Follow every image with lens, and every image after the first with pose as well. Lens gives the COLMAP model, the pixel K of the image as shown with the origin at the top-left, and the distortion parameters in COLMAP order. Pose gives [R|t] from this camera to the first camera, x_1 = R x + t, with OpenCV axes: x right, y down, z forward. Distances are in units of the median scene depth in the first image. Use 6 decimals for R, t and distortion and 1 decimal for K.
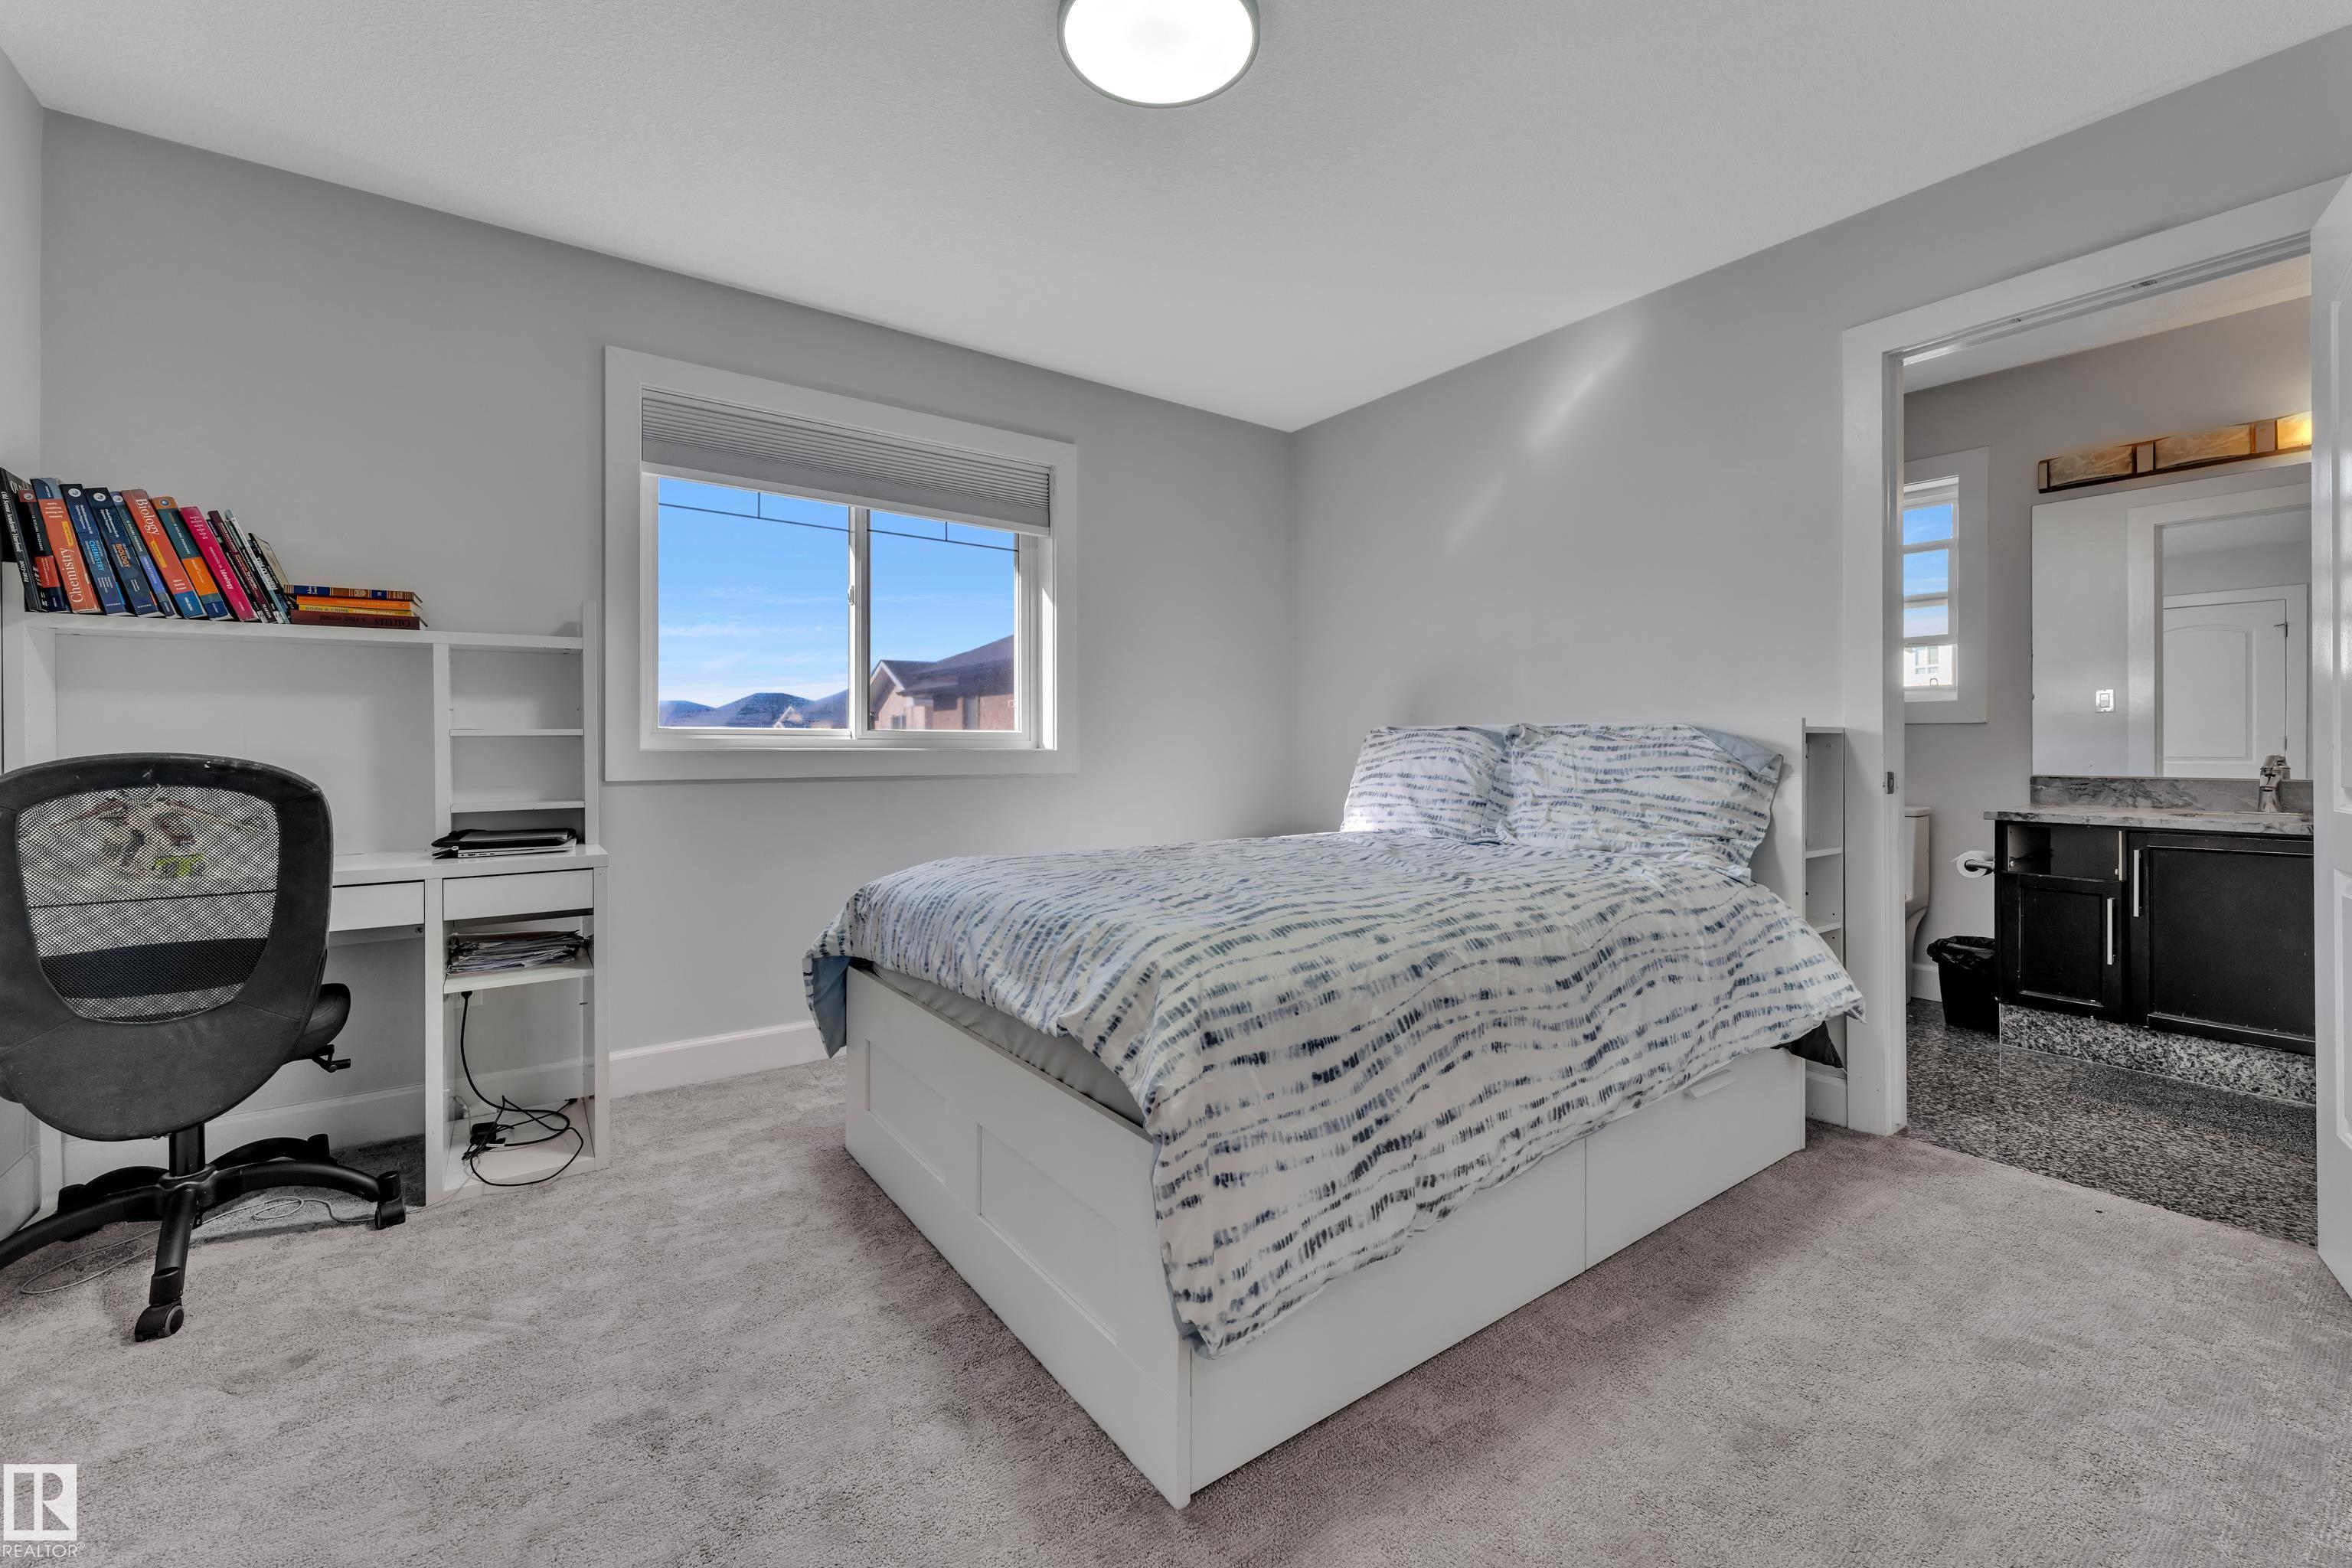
lens RADIAL K [[950.4, 0, 1177.3], [0, 950.4, 744.9], [0, 0, 1]] dist [0.001426, 0.000132]
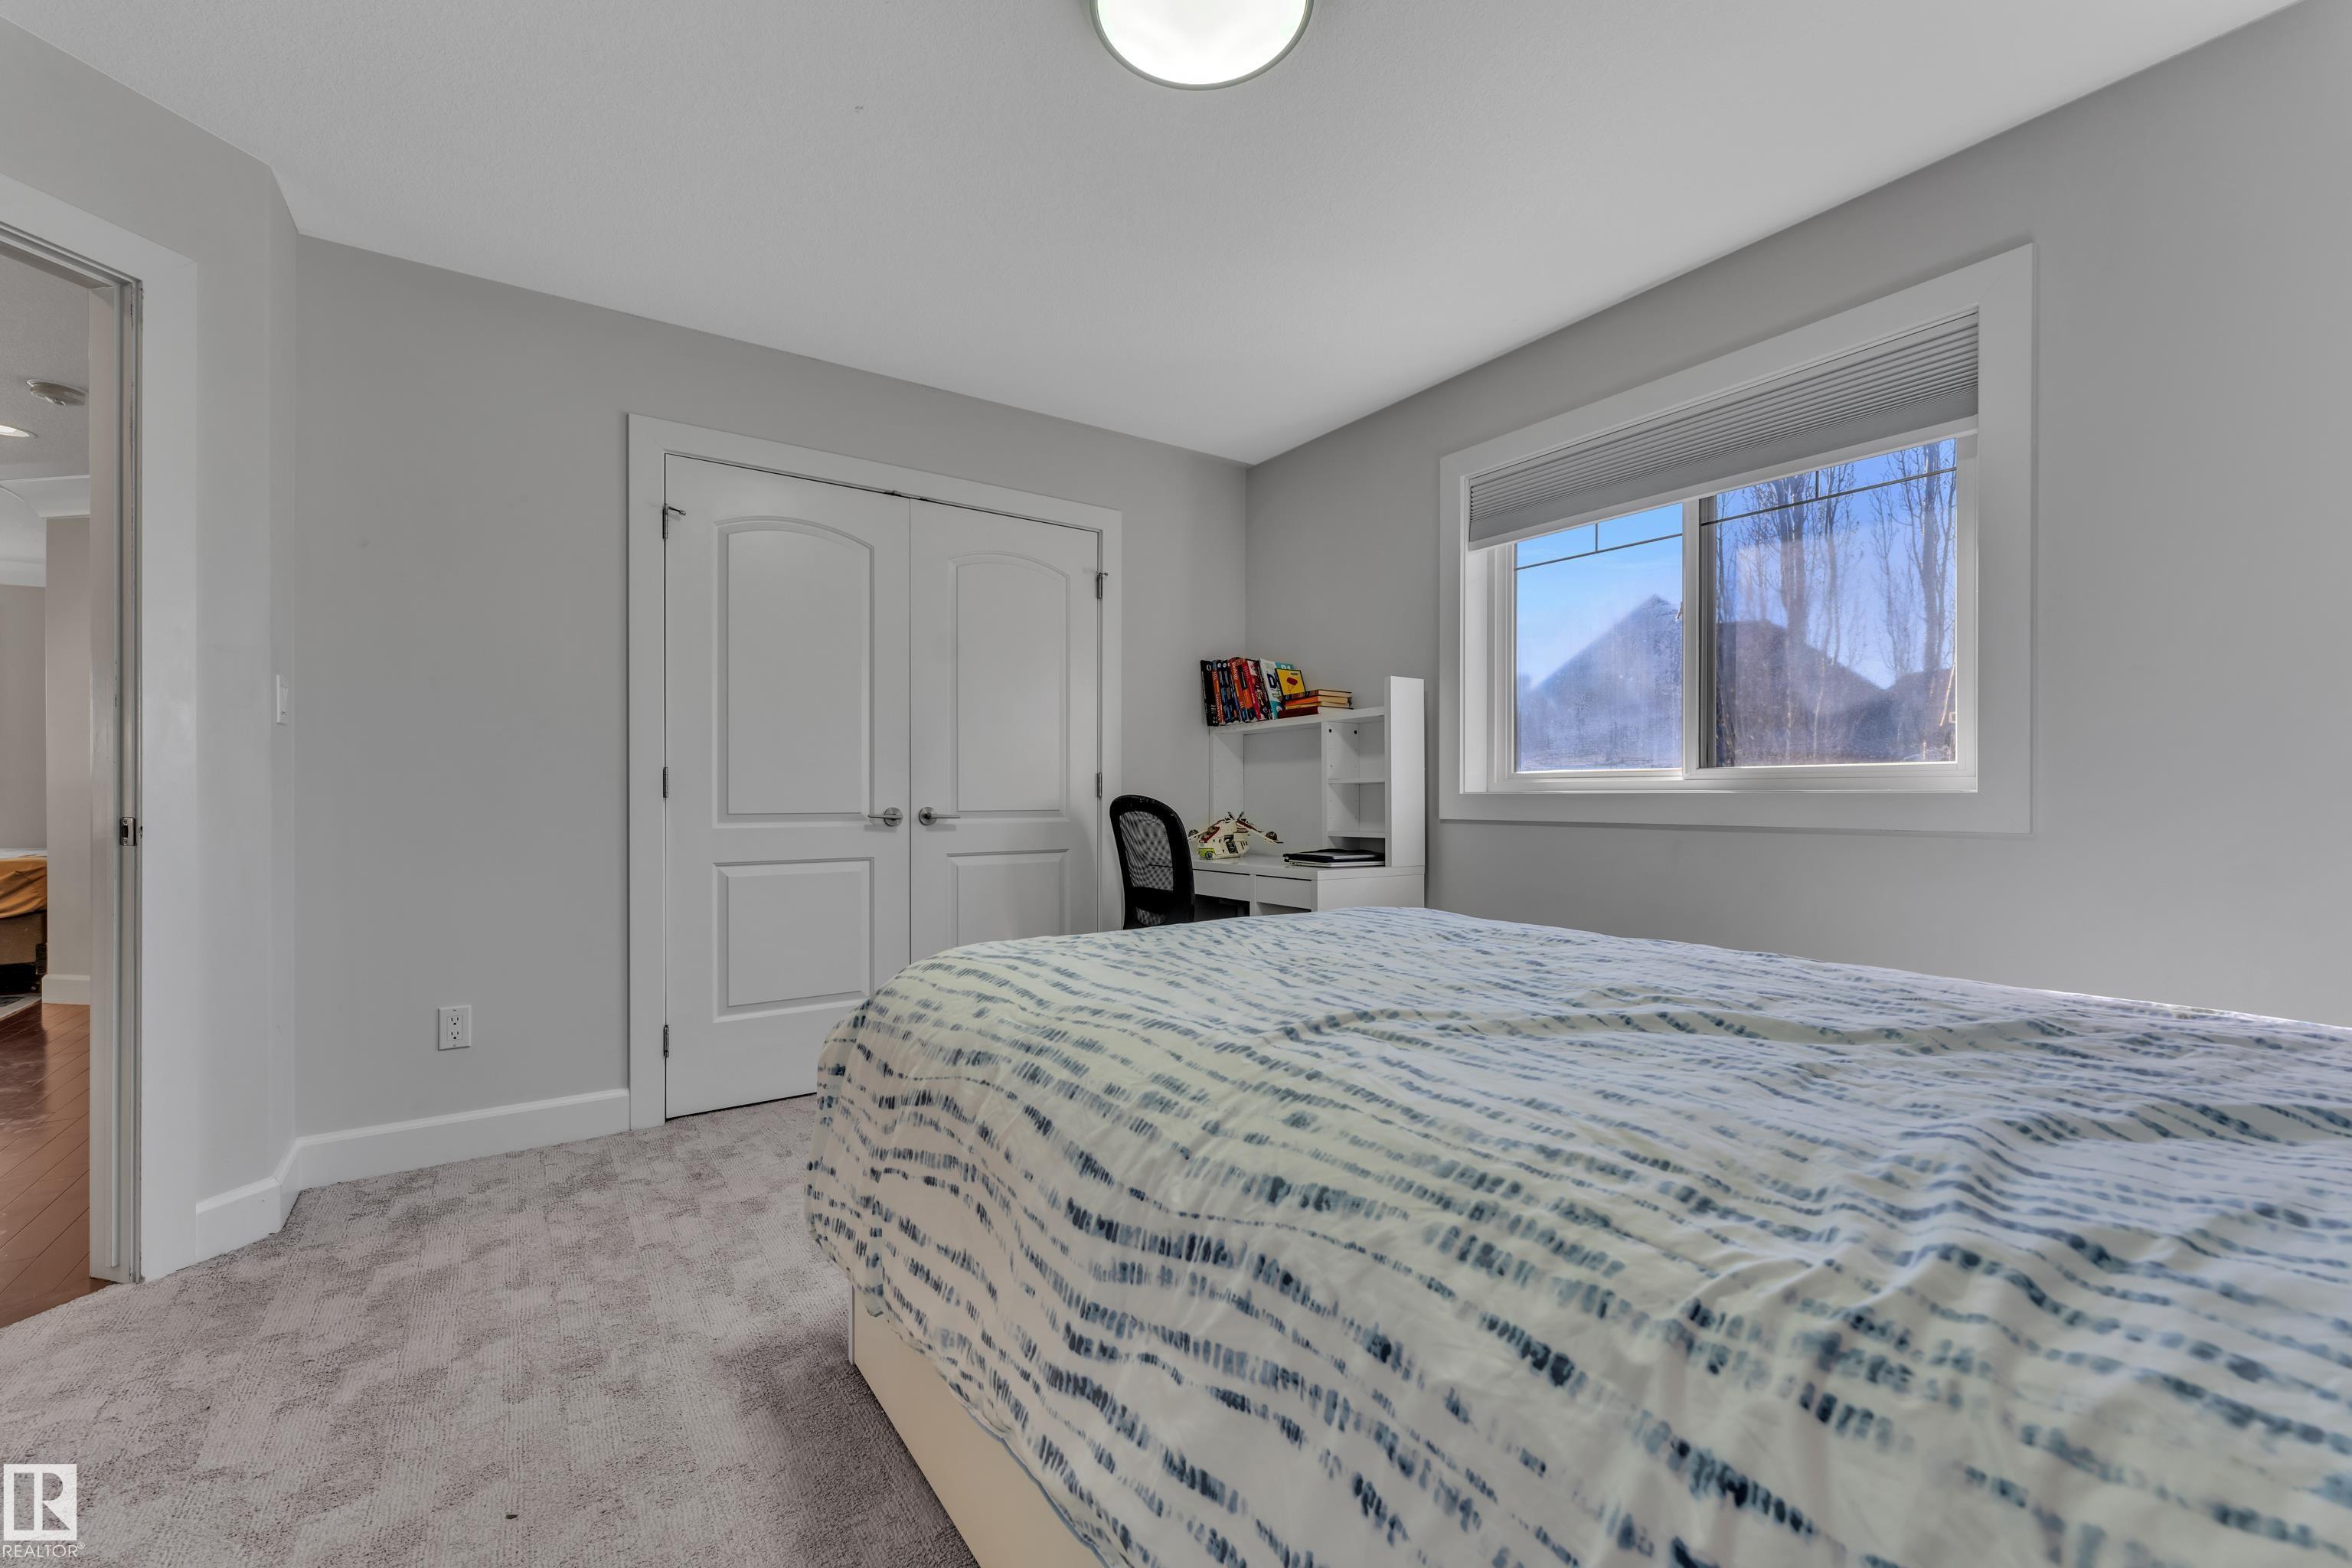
lens RADIAL K [[941.0, 0, 1173.5], [0, 941.0, 784.6], [0, 0, 1]] dist [0.001787, 0.000544]
pose [[-0.010449, -0.009827, -0.999897, 0.882791], [0.005656, 0.999935, -0.009887, 0.006999], [0.999929, -0.005759, -0.010393, 0.983108]]
